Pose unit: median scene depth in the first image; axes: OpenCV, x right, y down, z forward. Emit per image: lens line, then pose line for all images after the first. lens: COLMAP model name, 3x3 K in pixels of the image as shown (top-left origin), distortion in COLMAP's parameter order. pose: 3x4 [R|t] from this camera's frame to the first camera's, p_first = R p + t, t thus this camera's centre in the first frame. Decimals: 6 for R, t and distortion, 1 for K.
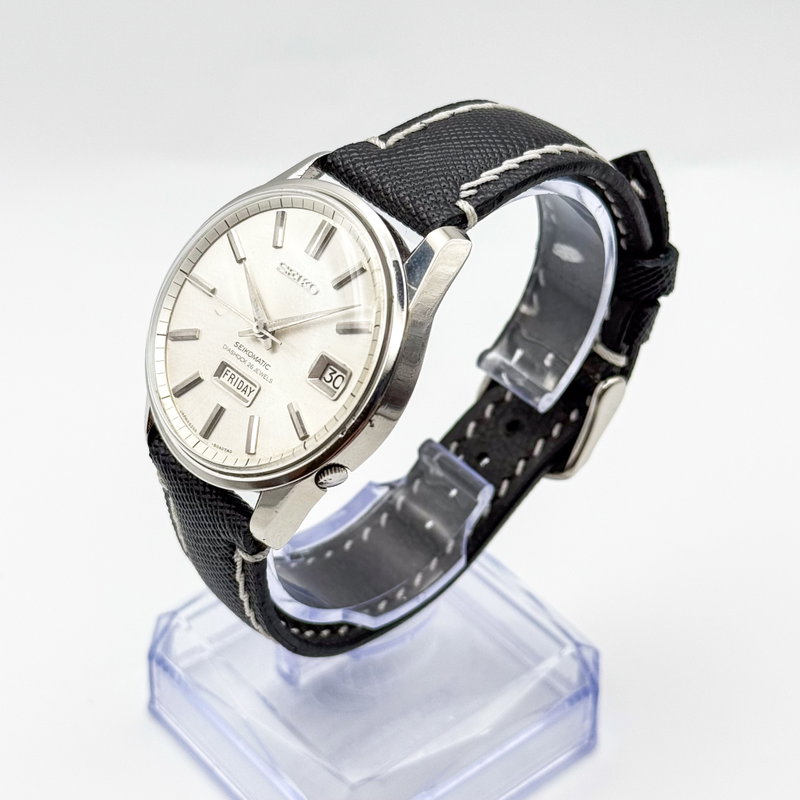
lens RADIAL K [[1733.4, 0, 392.2], [0, 1733.4, 399.4], [0, 0, 1]] dist [0.121764, 0.000000]
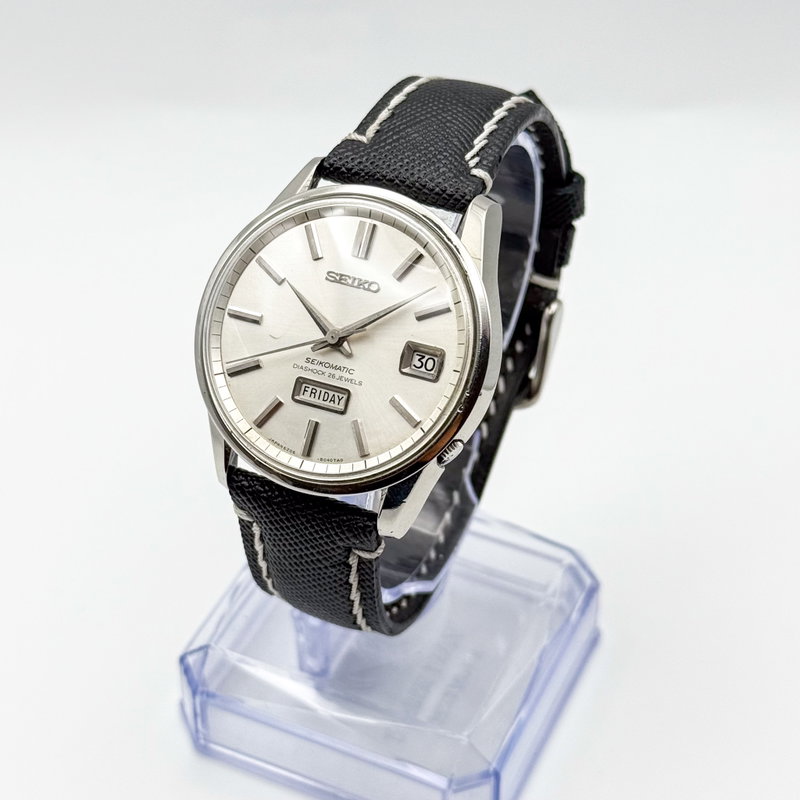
lens RADIAL K [[1733.4, 0, 398.1], [0, 1733.4, 402.2], [0, 0, 1]] dist [0.121764, 0.000000]
pose [[0.908250, -0.286571, 0.304890, -0.357011], [0.278874, 0.957809, 0.069510, -0.063581], [-0.311946, 0.021893, 0.949847, 0.009841]]
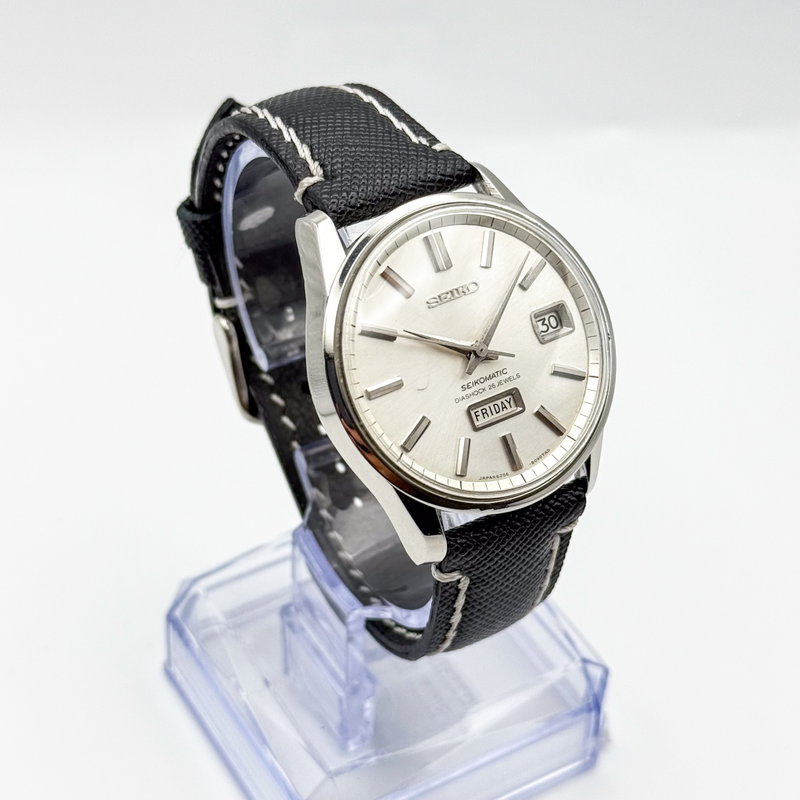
lens RADIAL K [[1733.4, 0, 396.7], [0, 1733.4, 398.2], [0, 0, 1]] dist [0.121764, 0.000000]
pose [[0.187076, -0.656142, 0.731081, -0.807835], [0.614679, 0.658711, 0.433900, -0.470956], [-0.766271, 0.368208, 0.526546, 0.509779]]
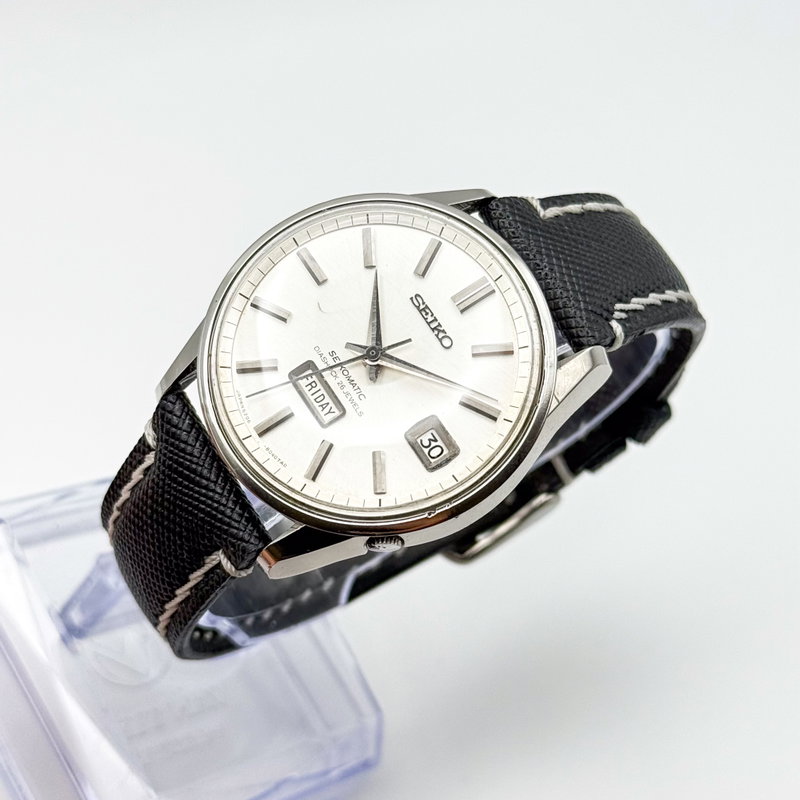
lens RADIAL K [[1733.4, 0, 401.2], [0, 1733.4, 405.8], [0, 0, 1]] dist [0.121764, 0.000000]
pose [[0.837770, 0.408671, 0.362118, -0.366483], [-0.439736, 0.898119, 0.003763, -0.026095], [-0.323688, -0.162389, 0.932125, 0.155564]]
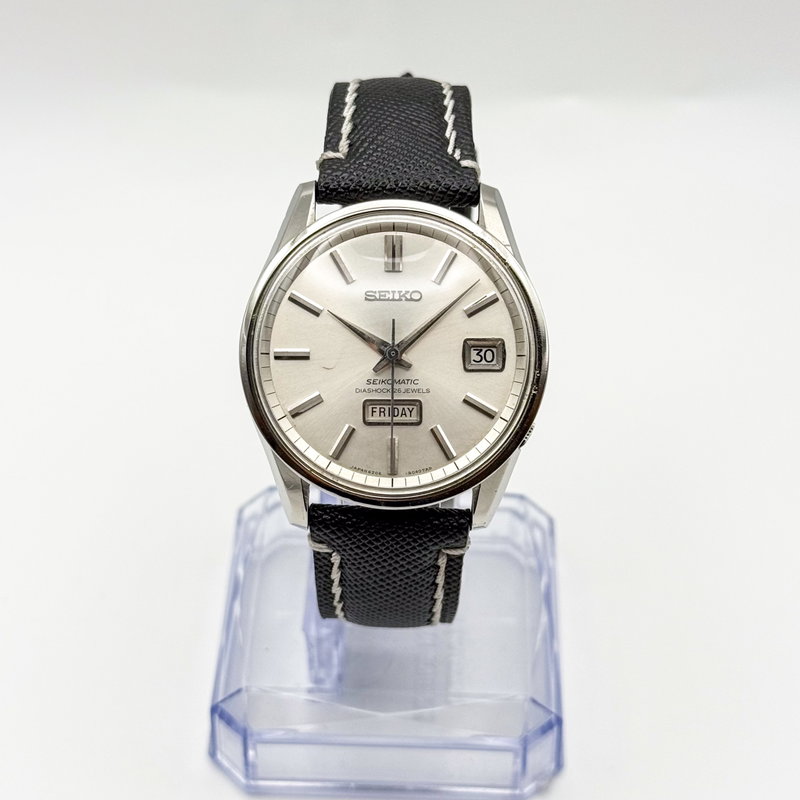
lens RADIAL K [[1733.4, 0, 399.1], [0, 1733.4, 395.3], [0, 0, 1]] dist [0.121764, 0.000000]
pose [[0.680268, -0.505939, 0.530340, -0.623059], [0.472265, 0.855894, 0.210738, -0.231703], [-0.560536, 0.107103, 0.821175, 0.140092]]
